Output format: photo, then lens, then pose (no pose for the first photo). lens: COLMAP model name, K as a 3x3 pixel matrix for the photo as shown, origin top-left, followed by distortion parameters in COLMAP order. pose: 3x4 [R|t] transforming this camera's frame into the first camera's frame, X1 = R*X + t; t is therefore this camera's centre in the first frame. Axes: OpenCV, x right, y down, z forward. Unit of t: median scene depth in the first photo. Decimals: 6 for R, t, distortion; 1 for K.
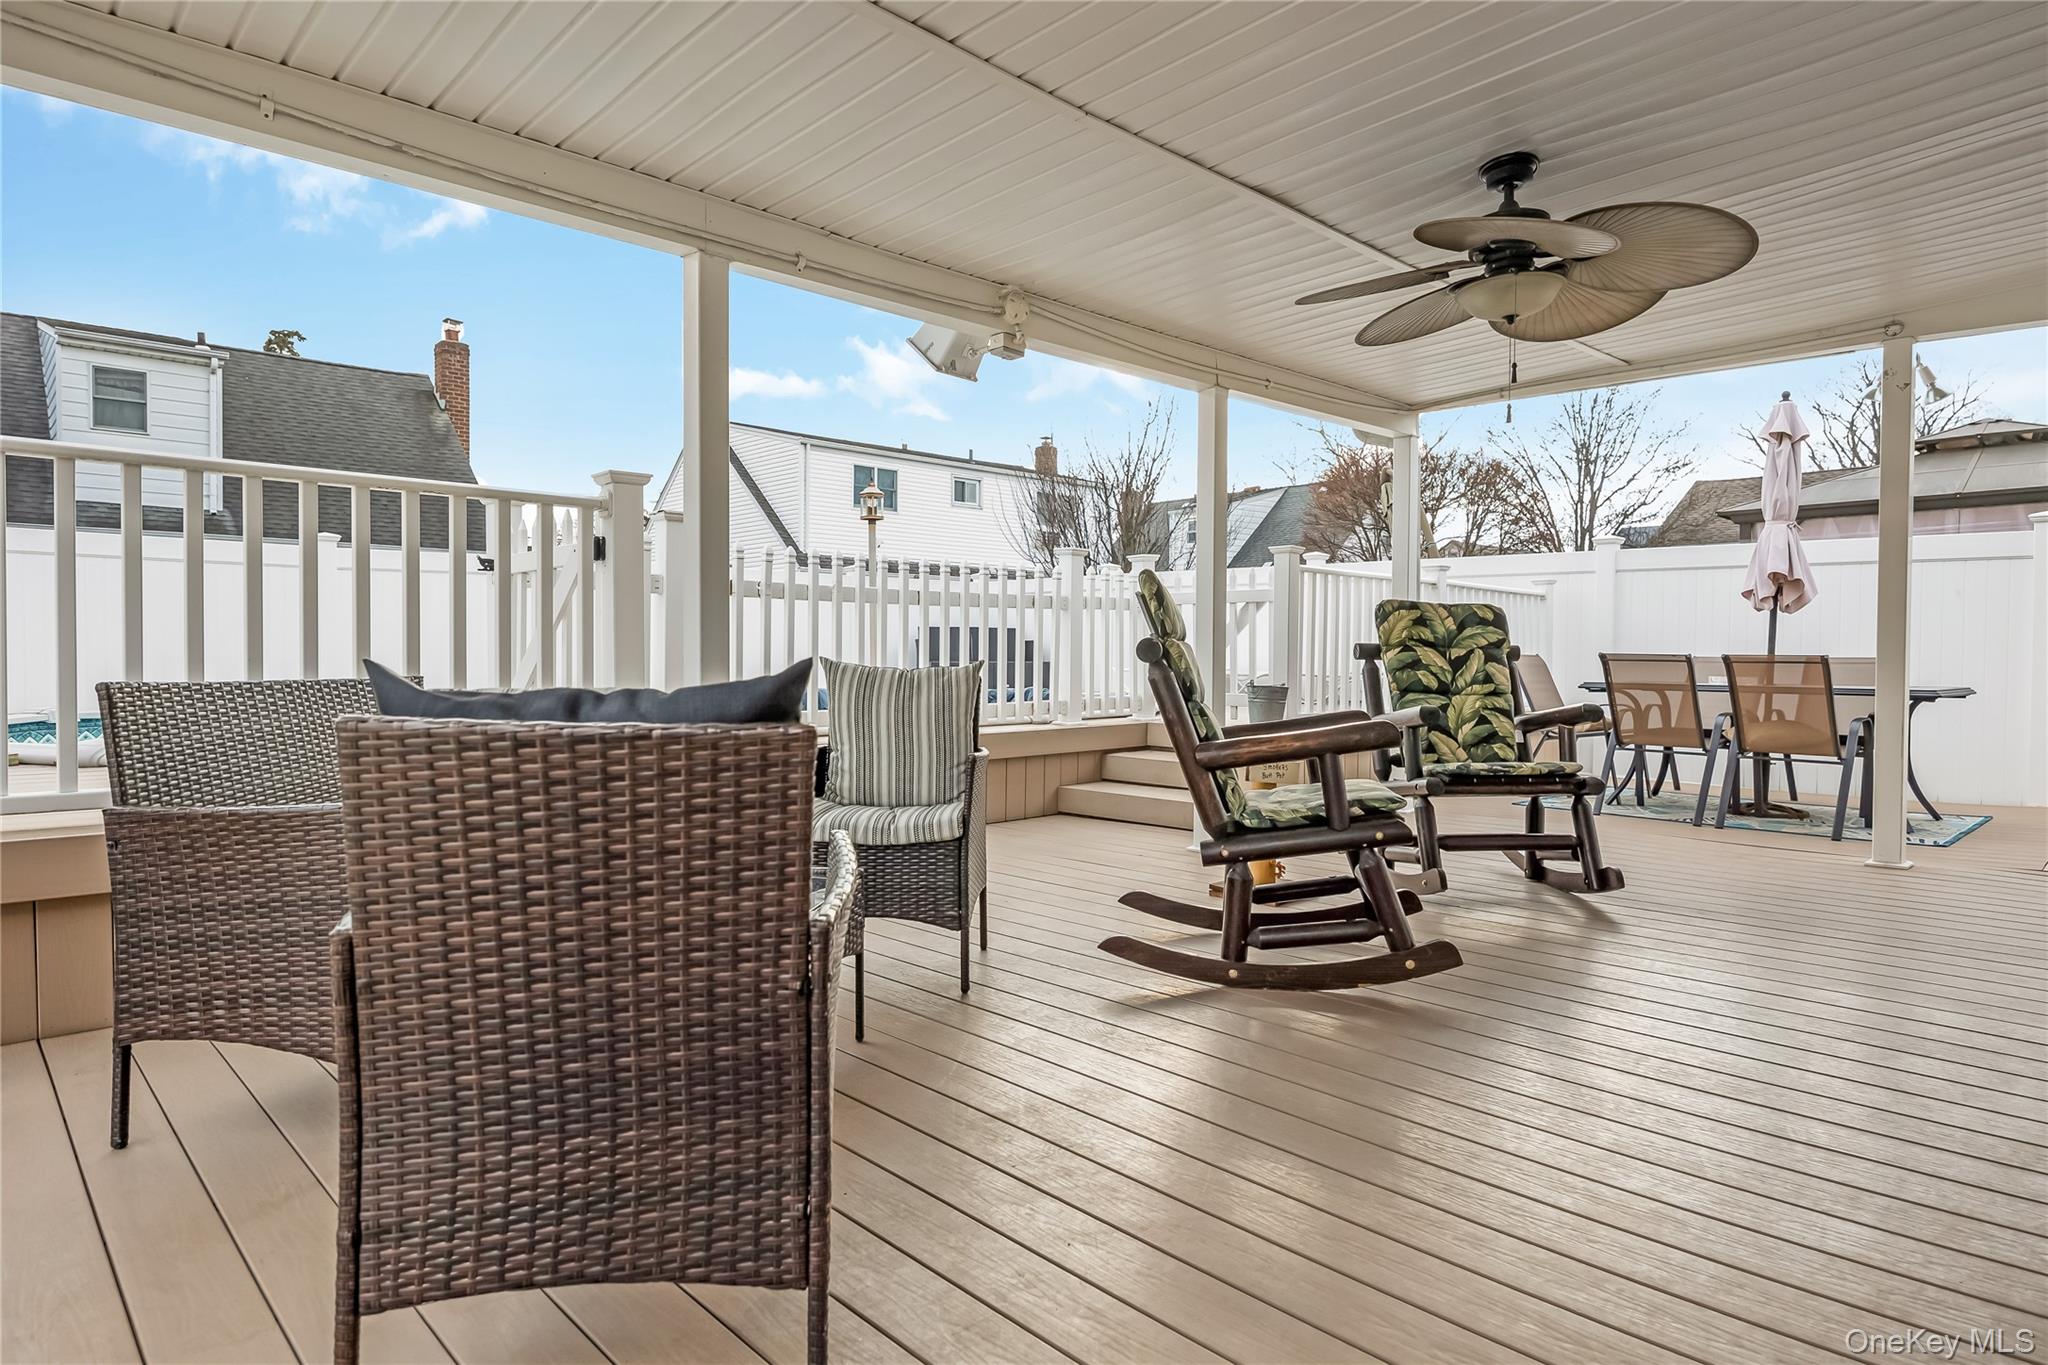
lens RADIAL K [[1162.1, 0, 1031.4], [0, 1162.1, 674.9], [0, 0, 1]] dist [-0.006529, -0.001113]
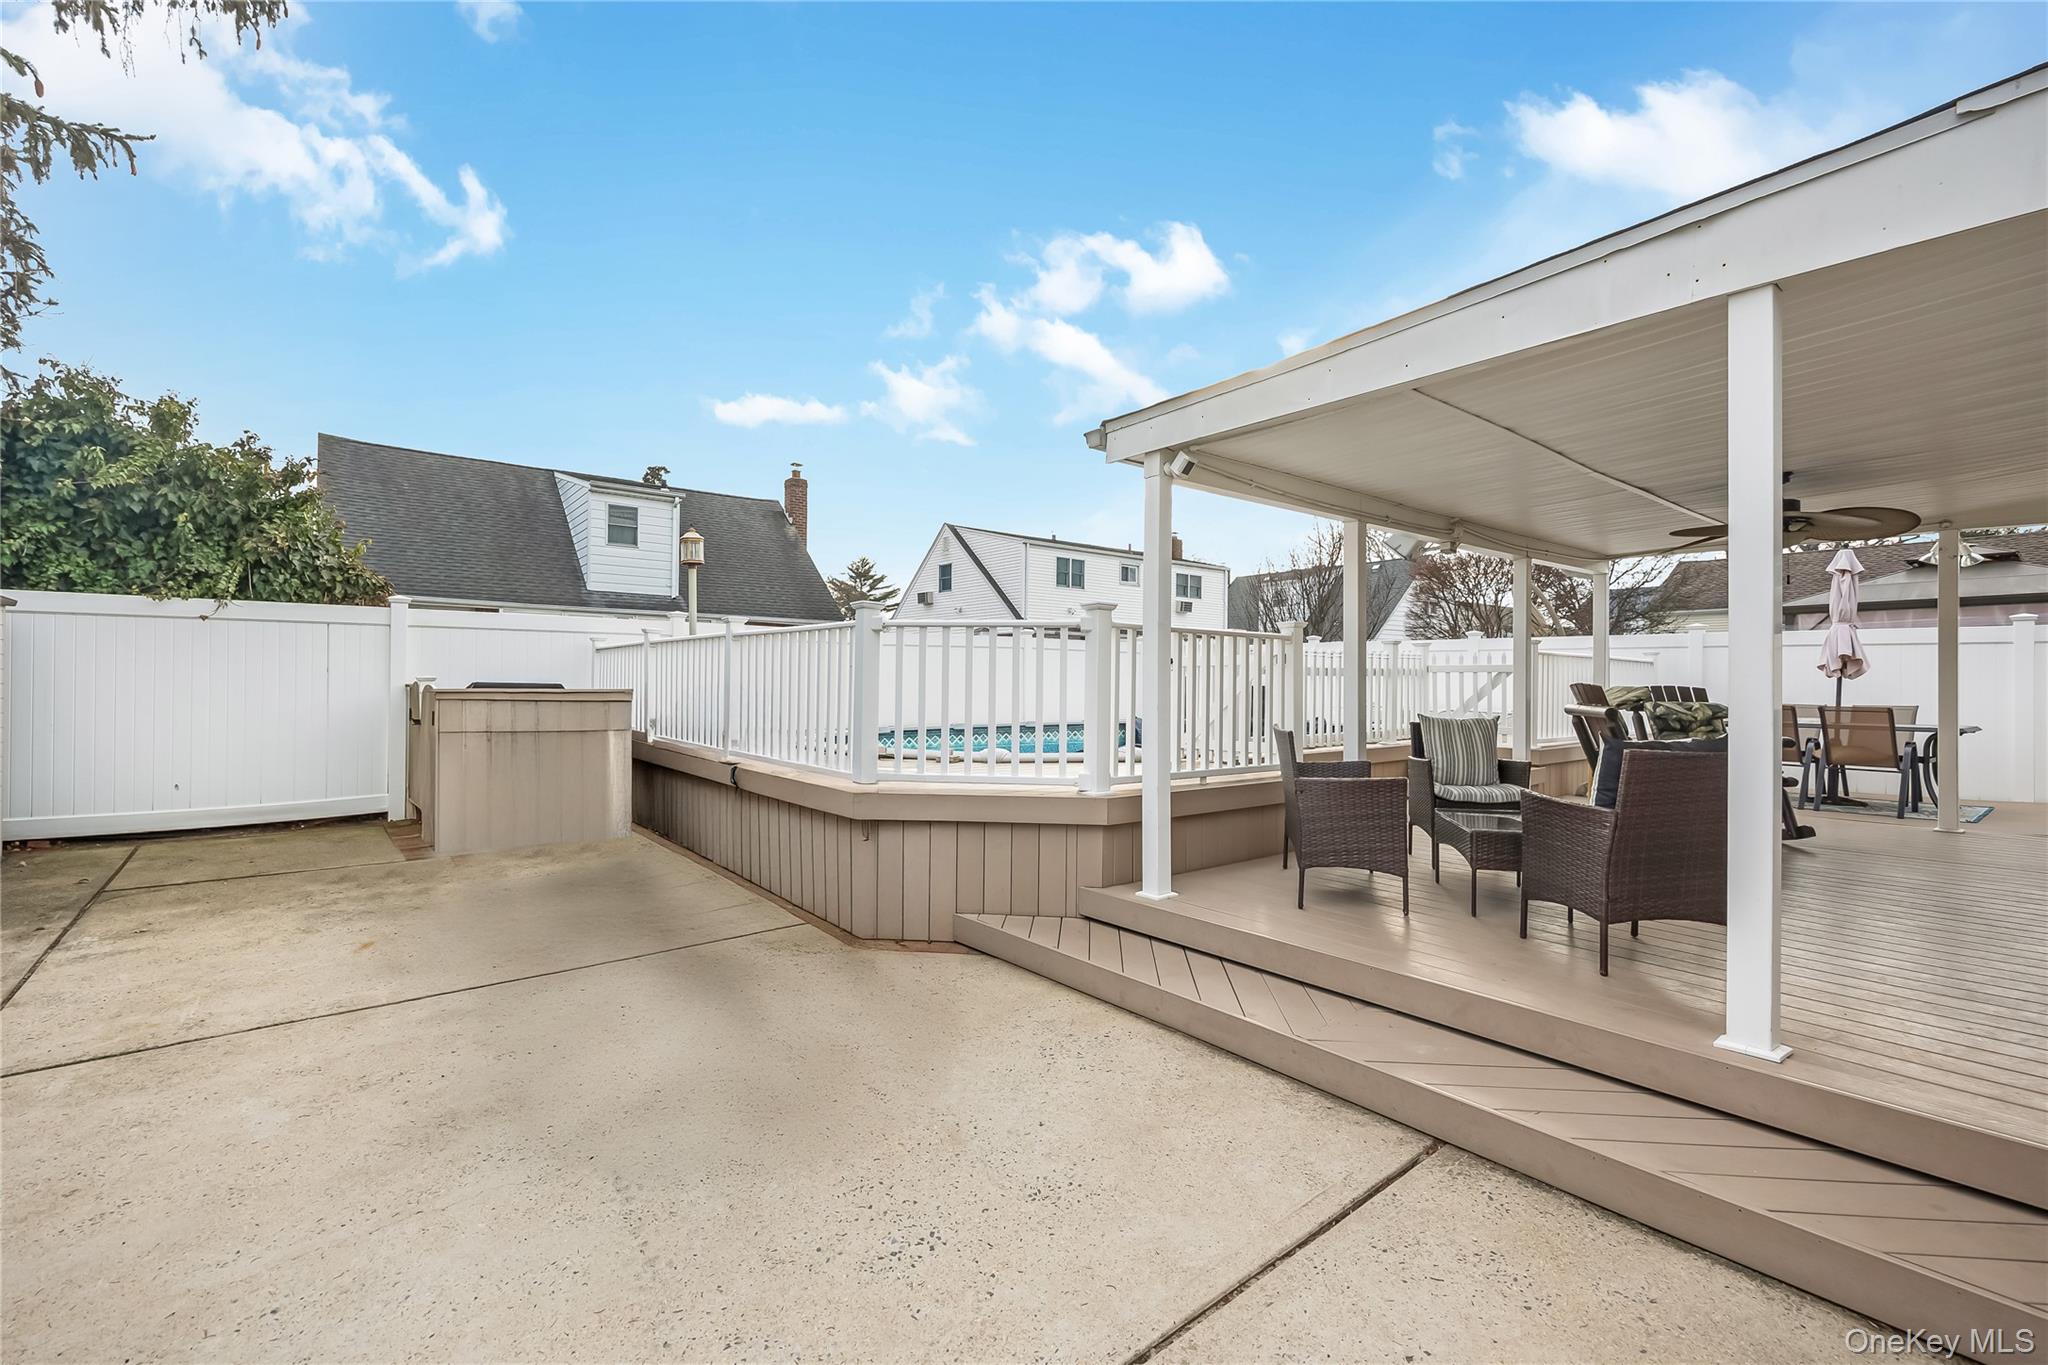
lens RADIAL K [[878.2, 0, 1028.6], [0, 878.2, 682.3], [0, 0, 1]] dist [0.002893, 0.000119]
pose [[0.995648, 0.003801, -0.093119, -0.369113], [-0.005778, 0.999763, -0.020967, -0.016619], [0.093017, 0.021413, 0.995434, -0.324838]]
